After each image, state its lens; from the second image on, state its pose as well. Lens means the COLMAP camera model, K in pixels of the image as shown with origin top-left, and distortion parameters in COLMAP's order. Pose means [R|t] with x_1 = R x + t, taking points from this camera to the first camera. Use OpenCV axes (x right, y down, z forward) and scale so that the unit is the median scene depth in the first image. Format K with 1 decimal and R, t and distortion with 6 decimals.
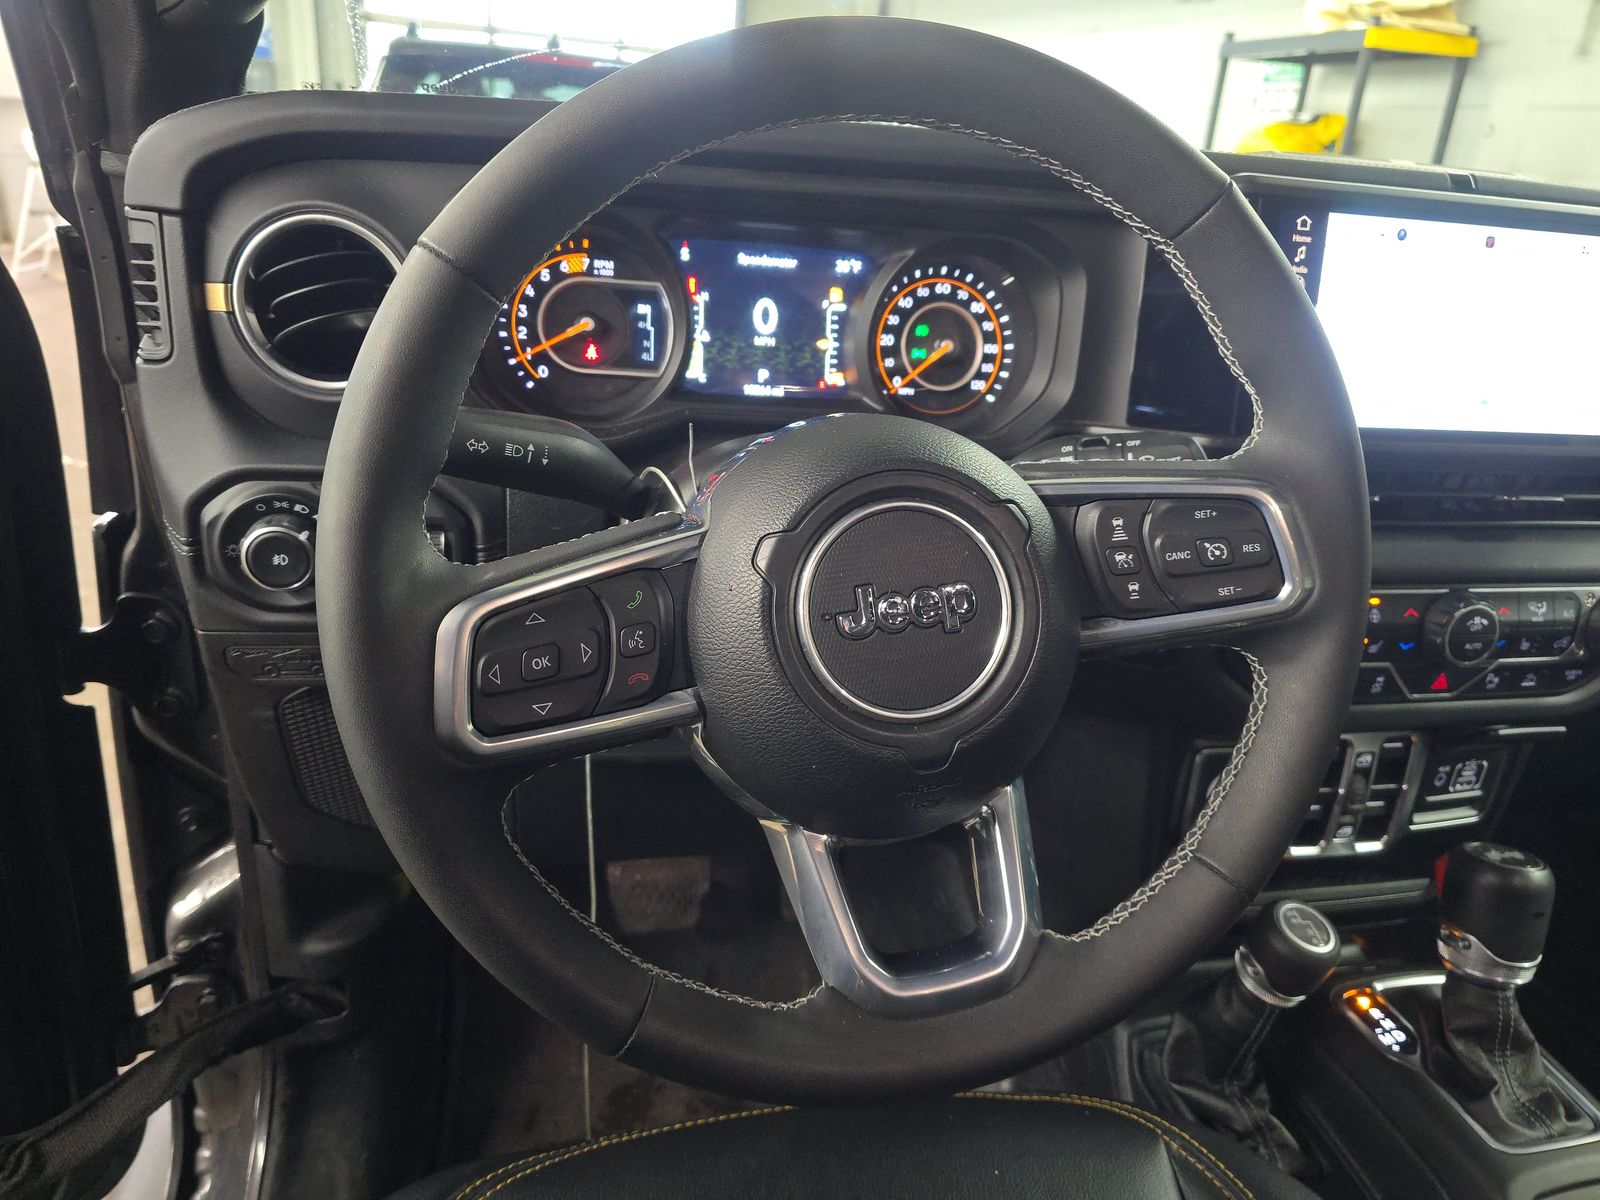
lens RADIAL K [[1082.1, 0, 806.0], [0, 1082.1, 578.2], [0, 0, 1]] dist [0.022287, -0.020627]
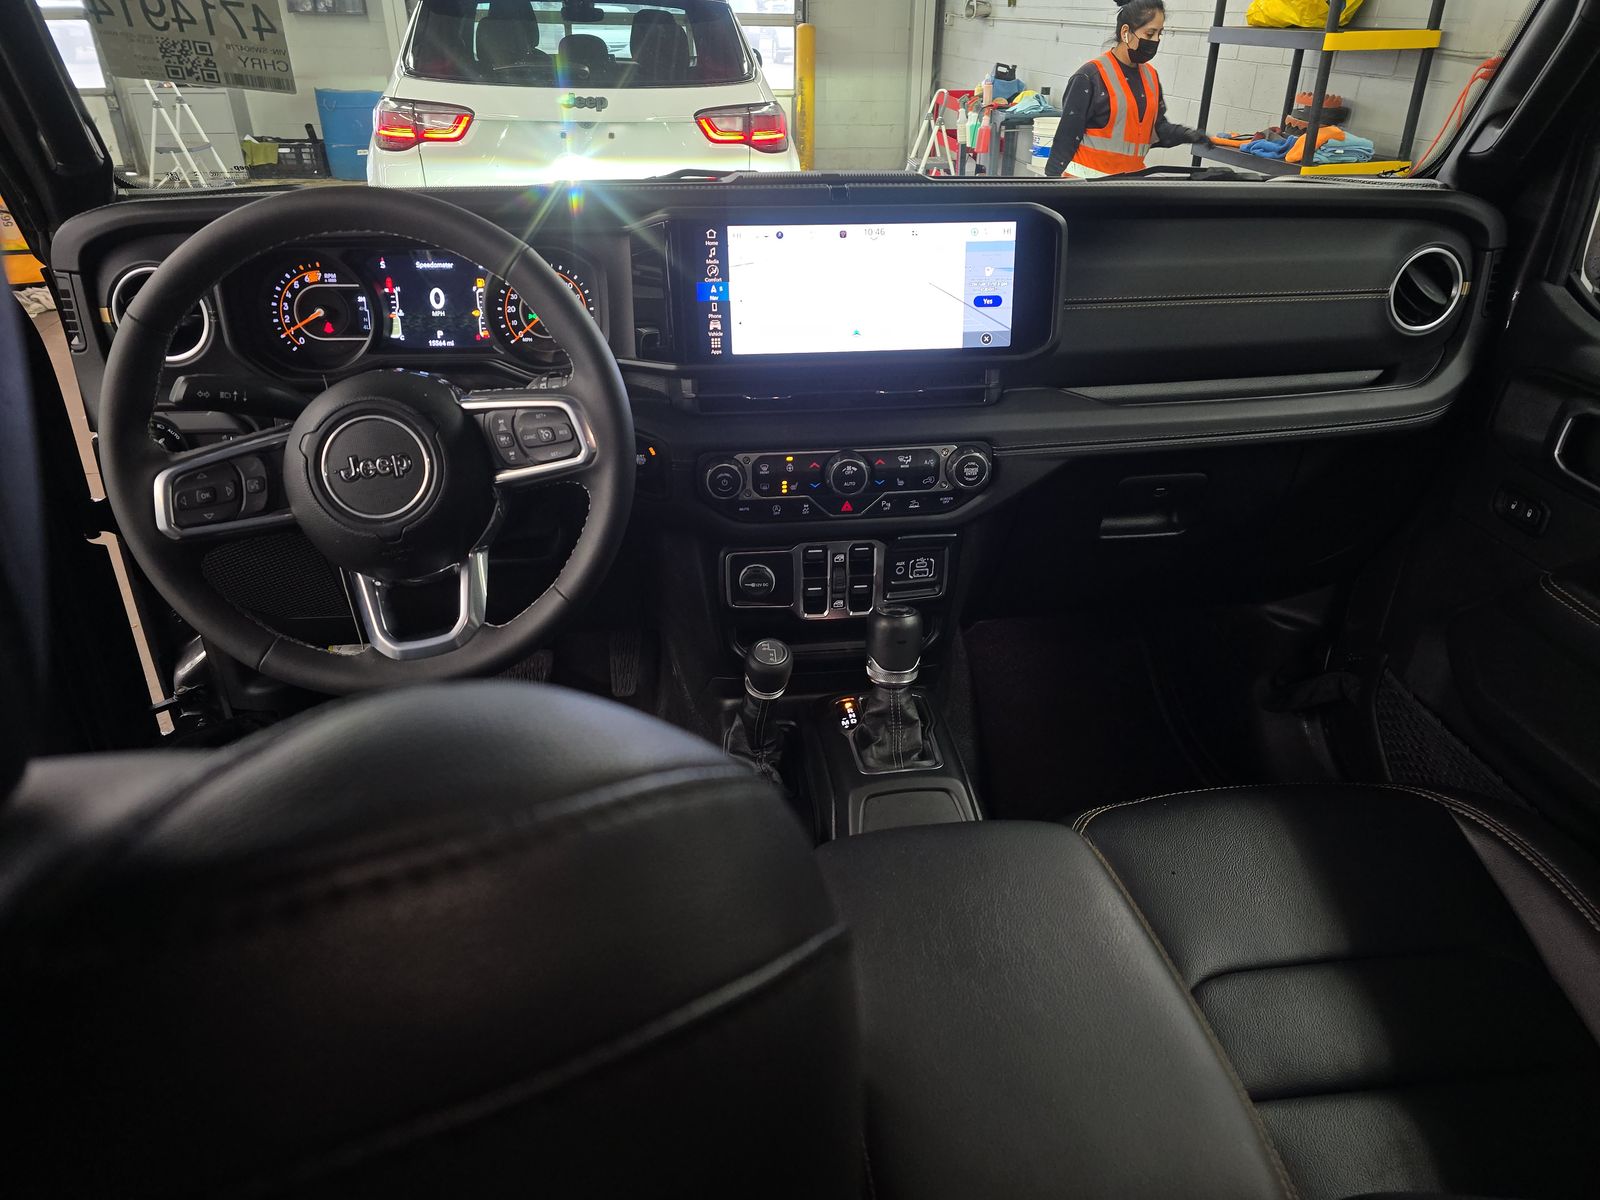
lens RADIAL K [[1082.1, 0, 834.9], [0, 1082.1, 580.8], [0, 0, 1]] dist [0.022287, -0.020627]
pose [[0.993715, -0.020174, -0.110109, 0.751935], [0.032148, 0.993622, 0.108085, 0.030055], [0.107226, -0.110946, 0.988025, -0.642061]]
